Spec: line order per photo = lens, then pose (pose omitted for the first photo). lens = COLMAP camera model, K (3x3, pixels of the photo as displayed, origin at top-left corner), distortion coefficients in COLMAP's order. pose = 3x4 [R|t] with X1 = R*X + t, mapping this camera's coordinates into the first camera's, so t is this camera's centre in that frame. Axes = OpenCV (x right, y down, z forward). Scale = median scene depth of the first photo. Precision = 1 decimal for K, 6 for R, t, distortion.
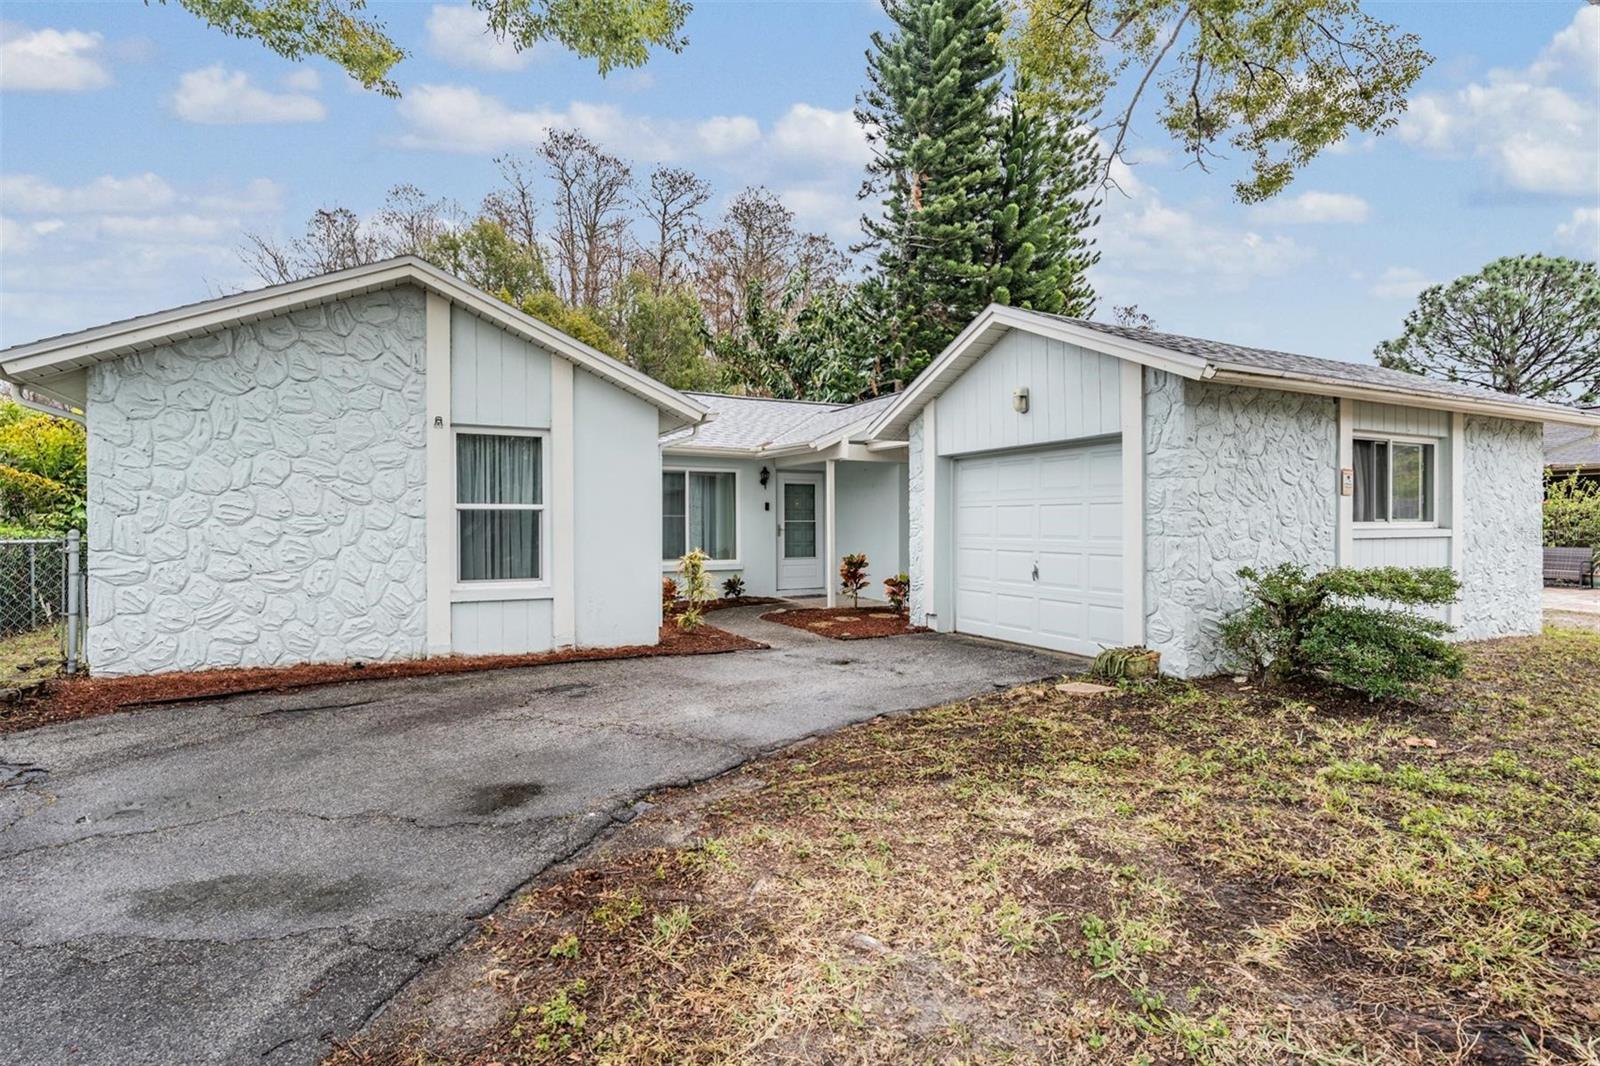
lens RADIAL K [[820.8, 0, 800.0], [0, 820.8, 533.0], [0, 0, 1]] dist [0.000317, 0.000010]
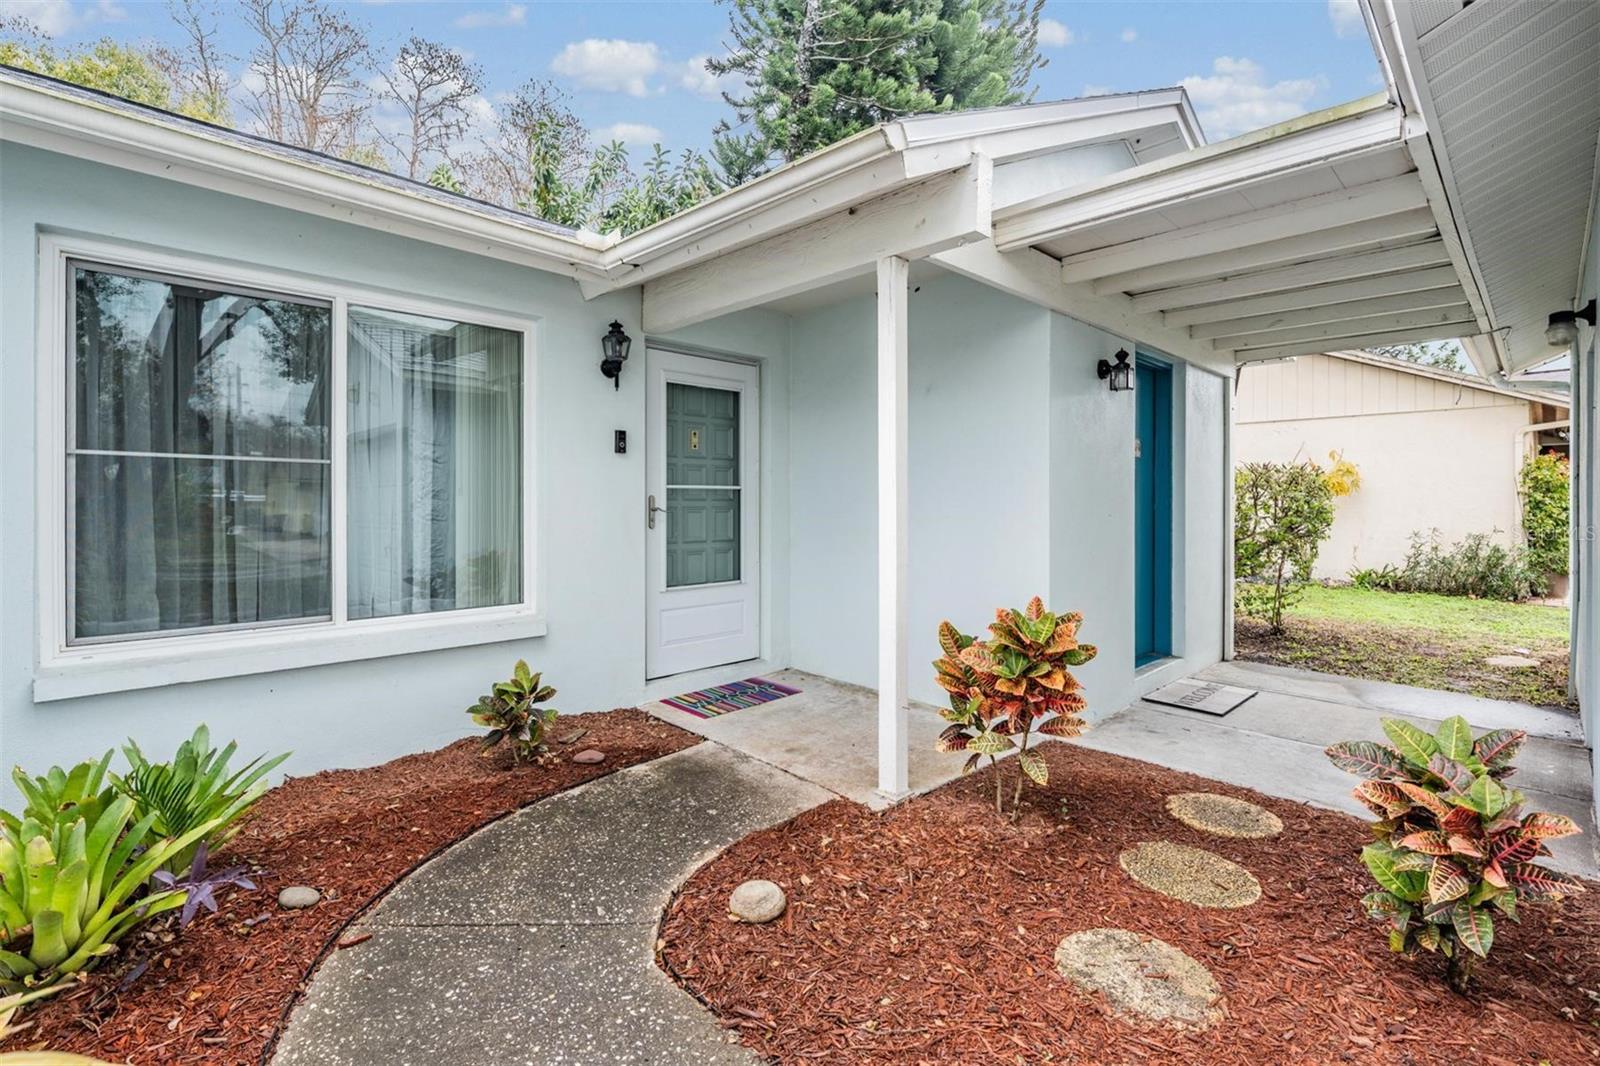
lens RADIAL K [[727.8, 0, 797.0], [0, 727.8, 501.8], [0, 0, 1]] dist [-0.000785, -0.000106]
pose [[0.956060, 0.007578, 0.293074, -0.056991], [-0.005940, 0.999961, -0.006478, -0.005717], [-0.293112, 0.004452, 0.956068, 0.673611]]
